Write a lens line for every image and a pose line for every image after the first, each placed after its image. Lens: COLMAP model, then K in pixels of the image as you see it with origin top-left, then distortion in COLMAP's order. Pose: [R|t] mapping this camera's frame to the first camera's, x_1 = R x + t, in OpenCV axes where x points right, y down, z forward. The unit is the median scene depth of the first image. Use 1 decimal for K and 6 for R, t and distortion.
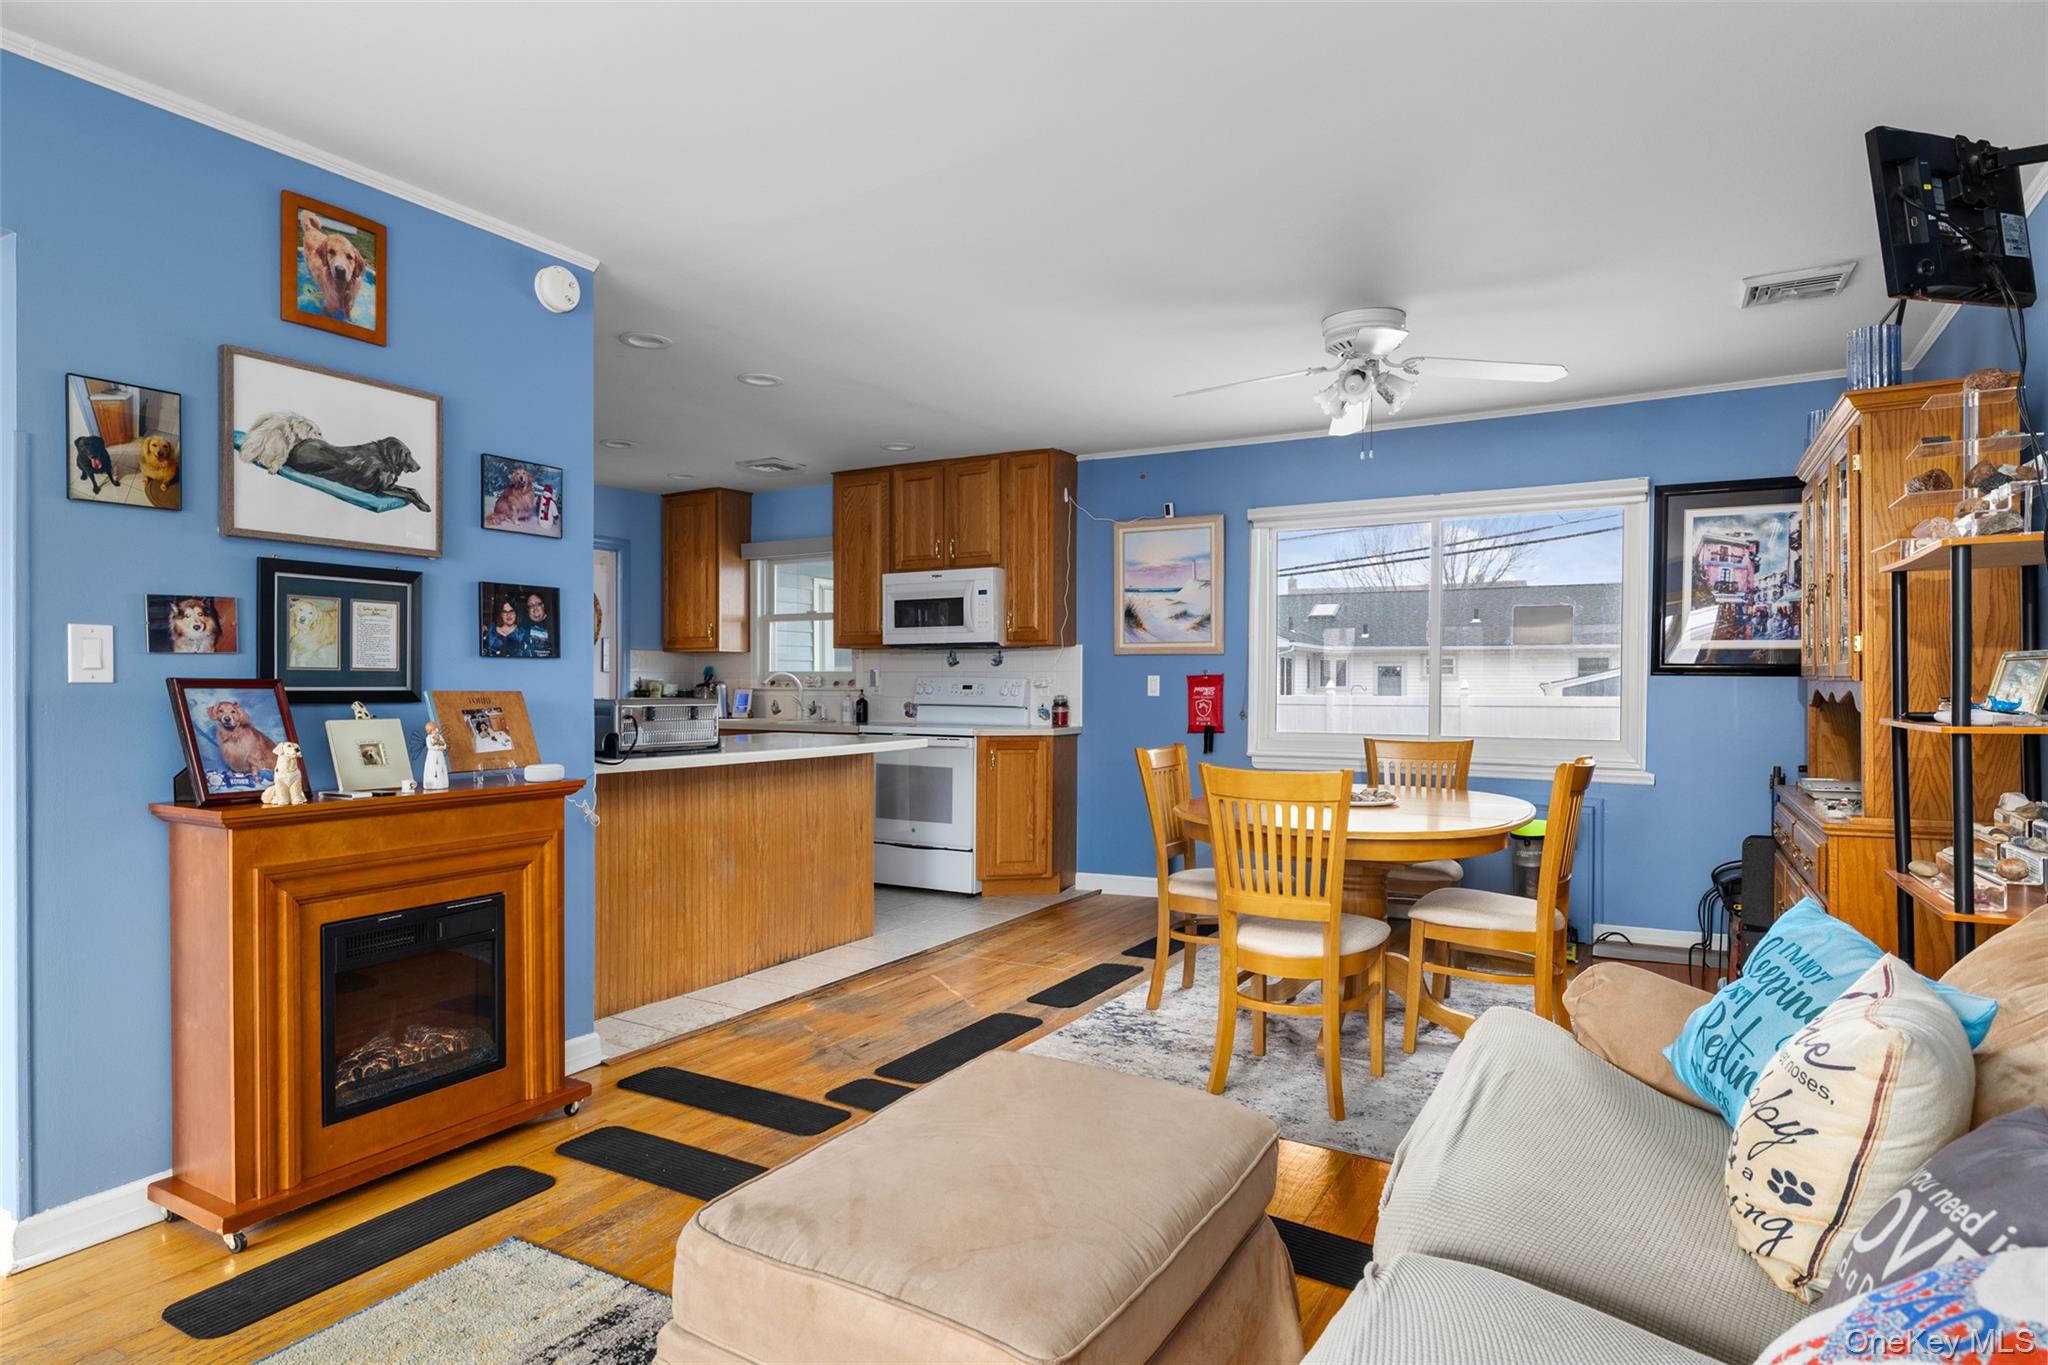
lens RADIAL K [[1137.7, 0, 1024.0], [0, 1137.7, 682.5], [0, 0, 1]] dist [-0.001735, -0.001082]
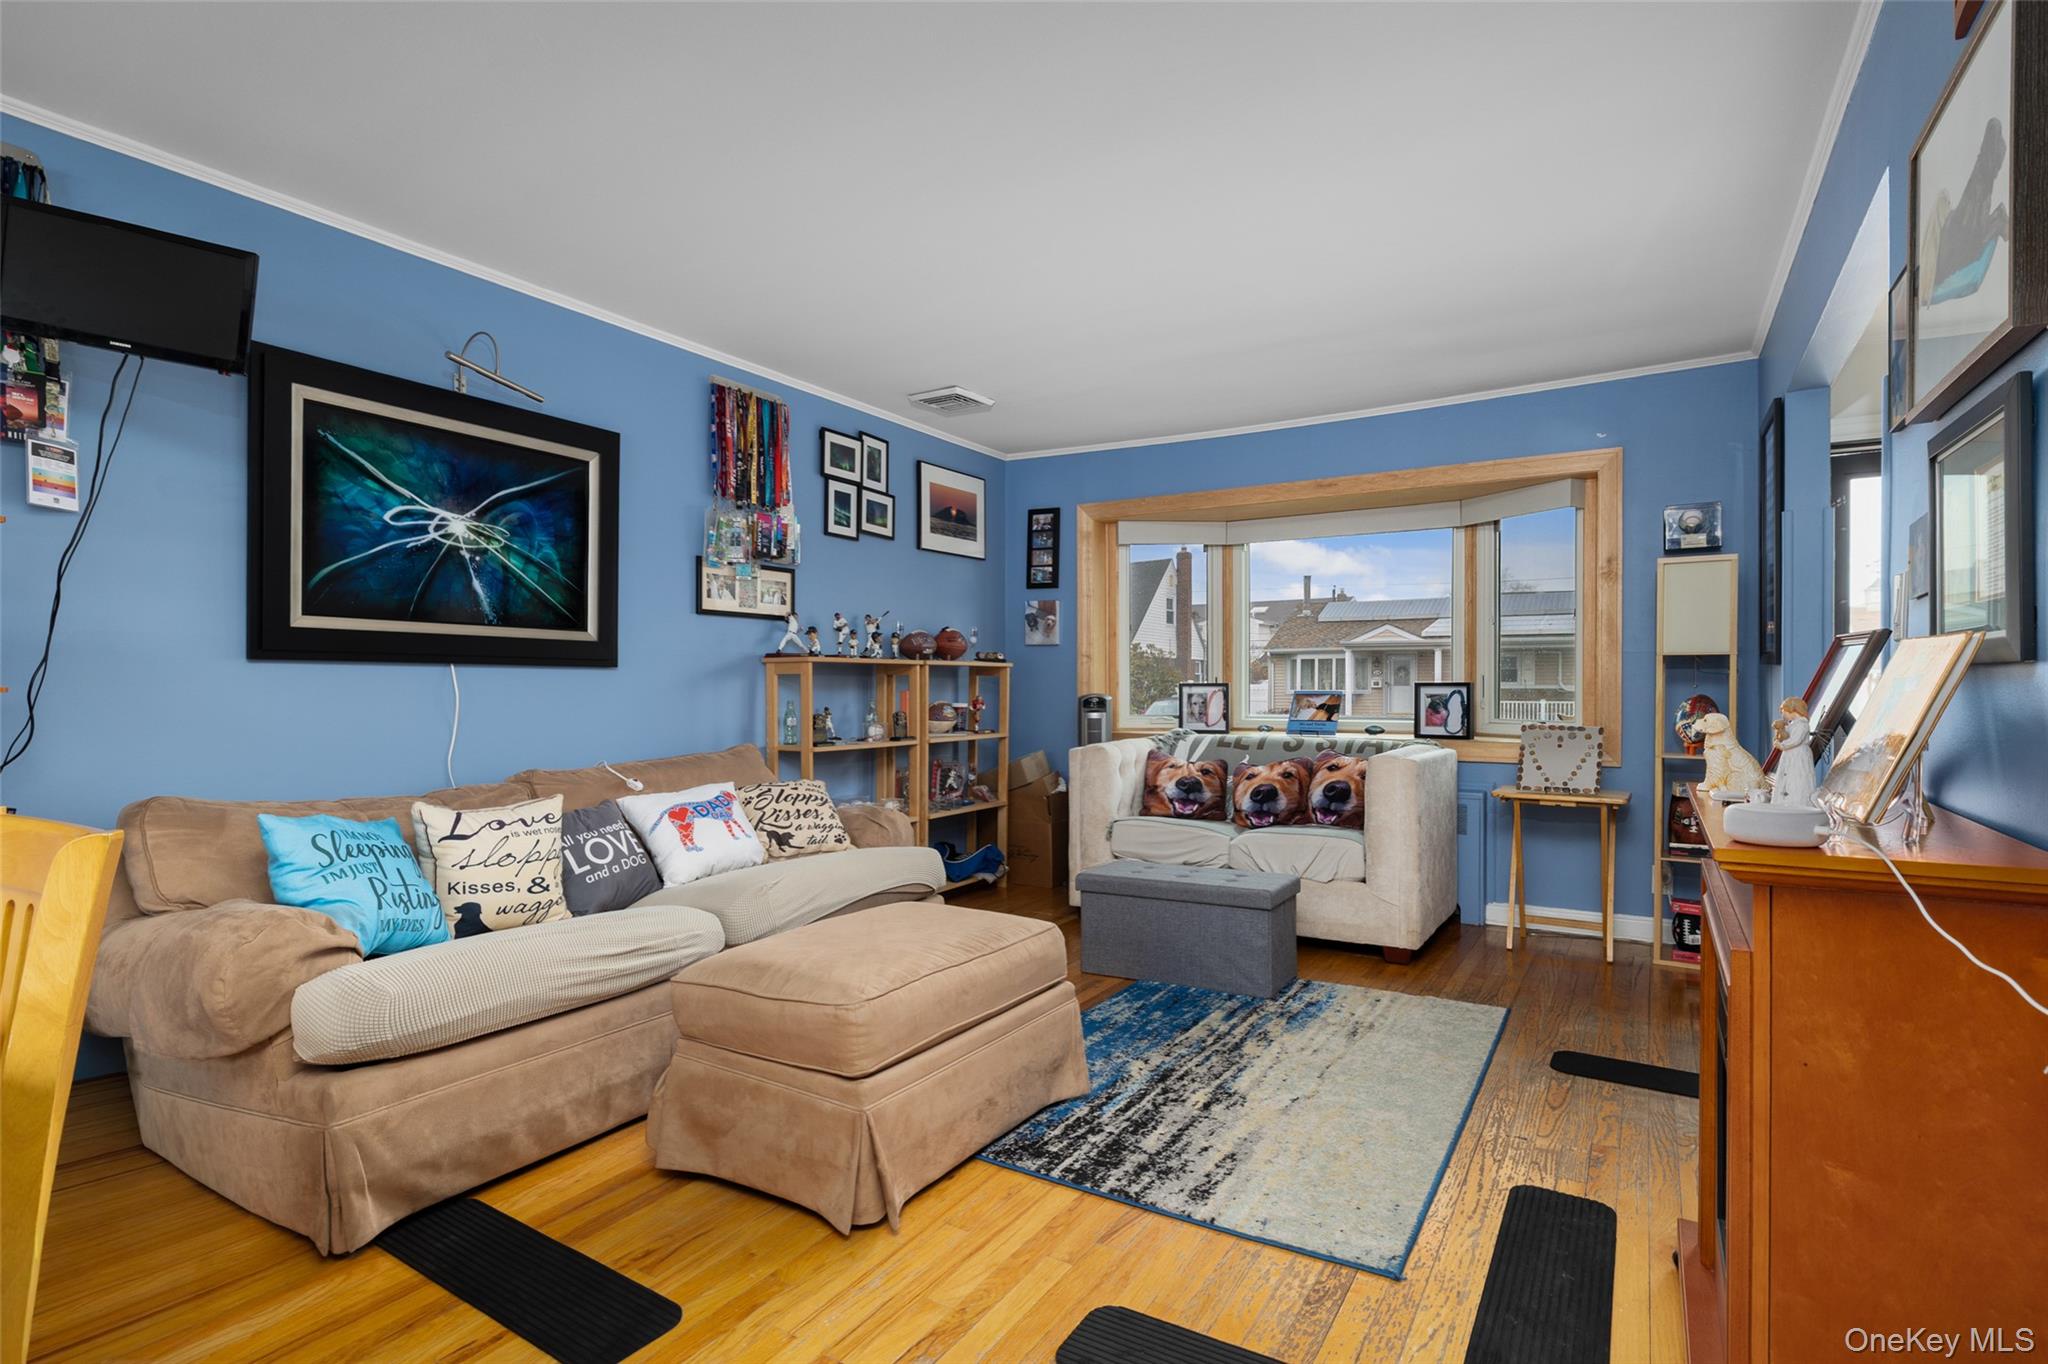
lens RADIAL K [[1021.6, 0, 1024.0], [0, 1021.6, 682.0], [0, 0, 1]] dist [-0.003956, -0.000238]
pose [[-0.999669, 0.002168, 0.025653, -0.130493], [0.002077, 0.999991, -0.003570, 0.024801], [-0.025661, -0.003516, -0.999665, 1.291221]]
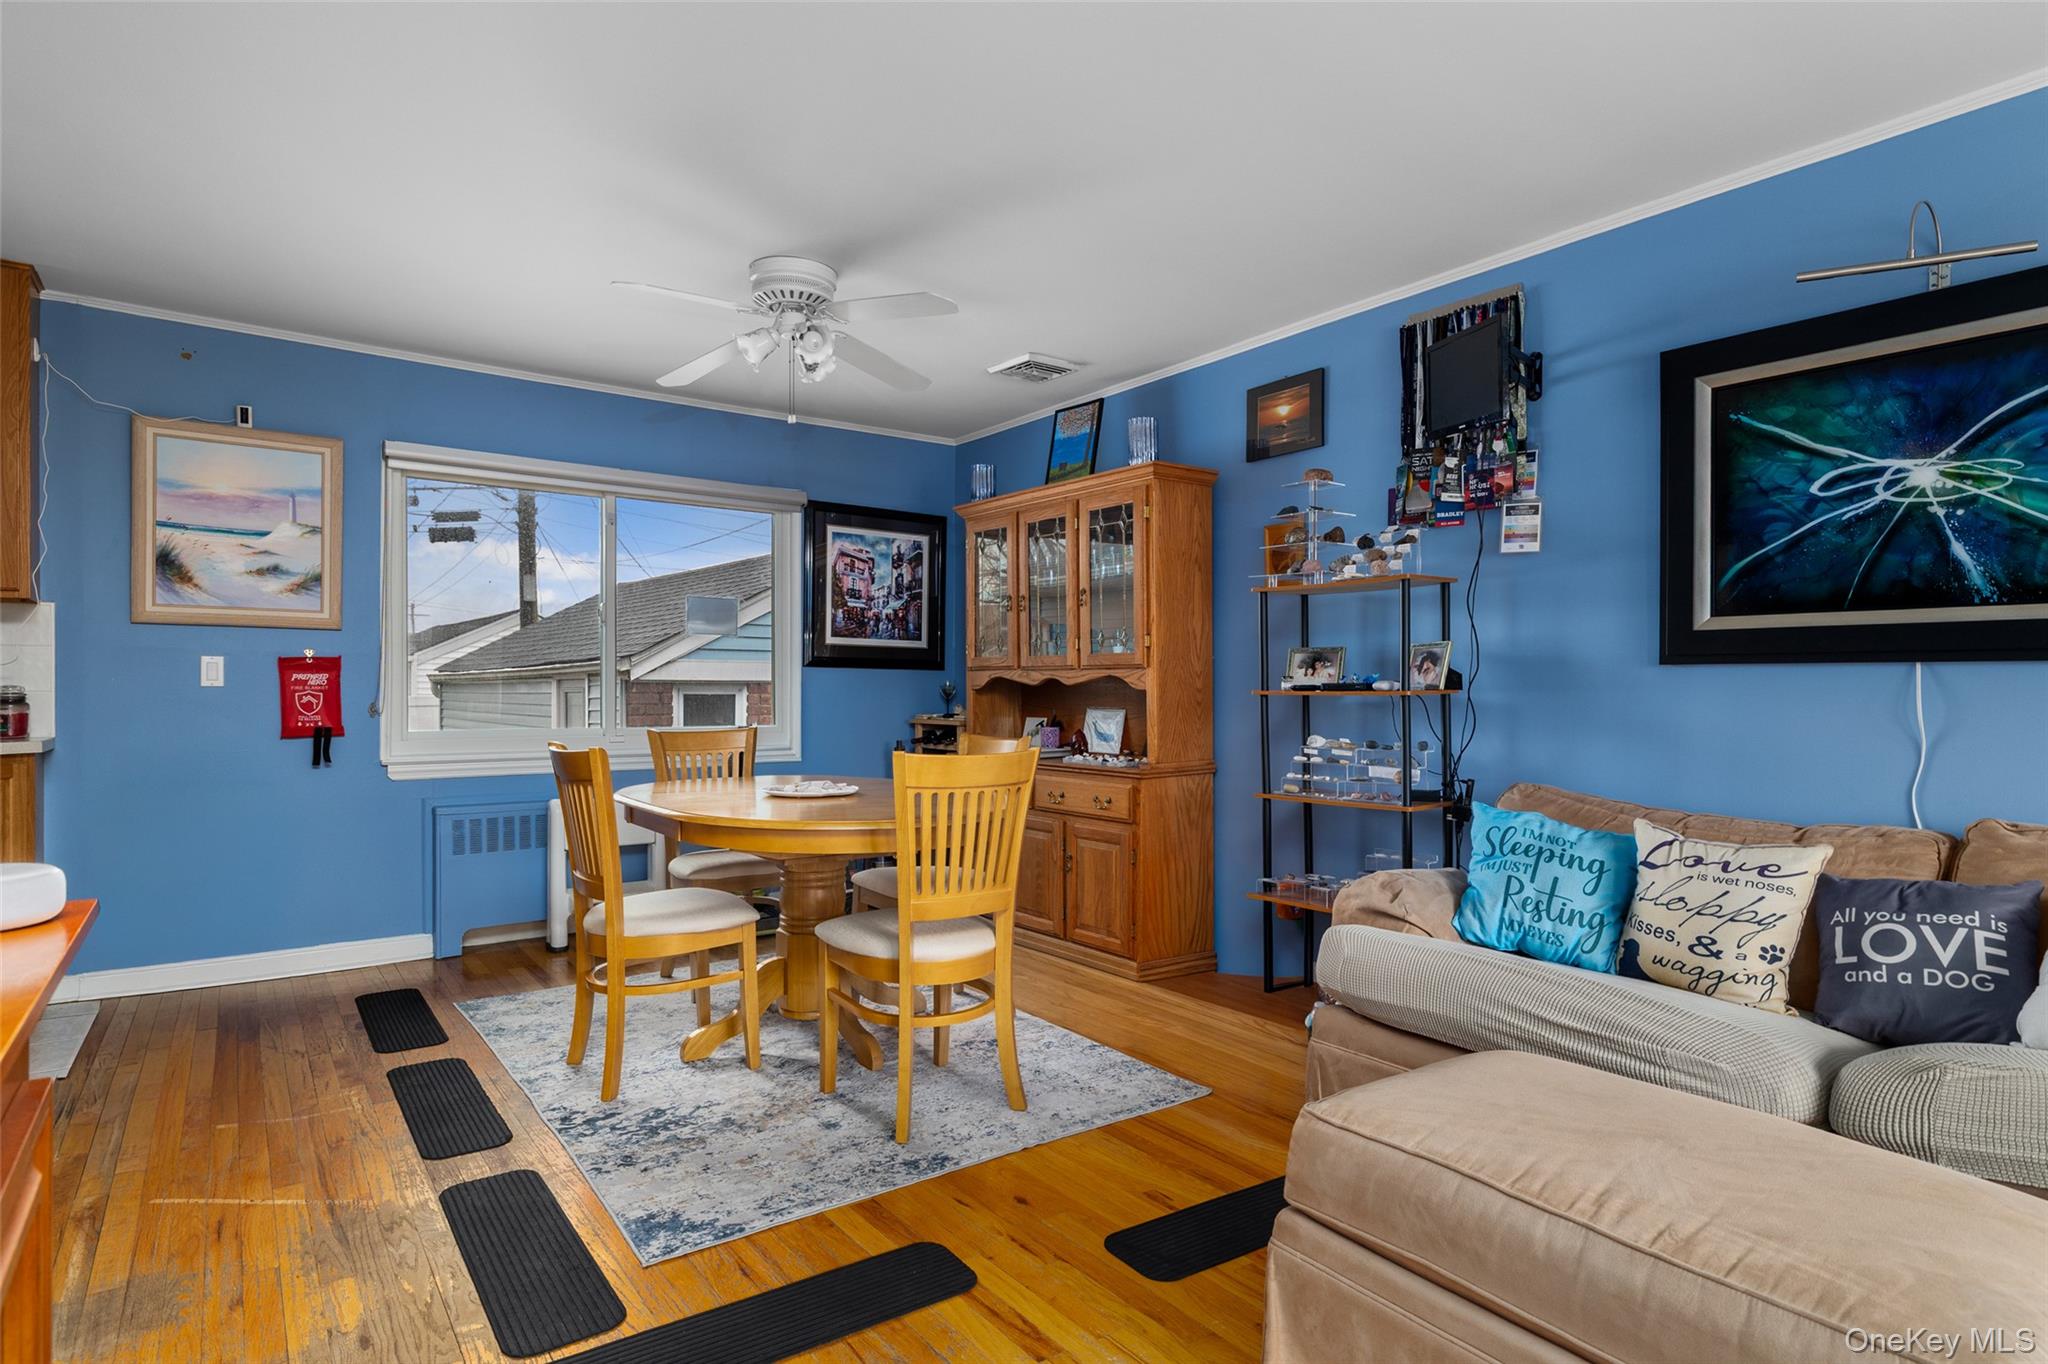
lens RADIAL K [[1063.5, 0, 1024.0], [0, 1063.5, 682.0], [0, 0, 1]] dist [0.002137, 0.000023]
pose [[0.400772, 0.005054, 0.916164, -0.516755], [-0.001950, 0.999987, -0.004664, 0.021548], [-0.916176, 0.000082, 0.400777, 0.587000]]
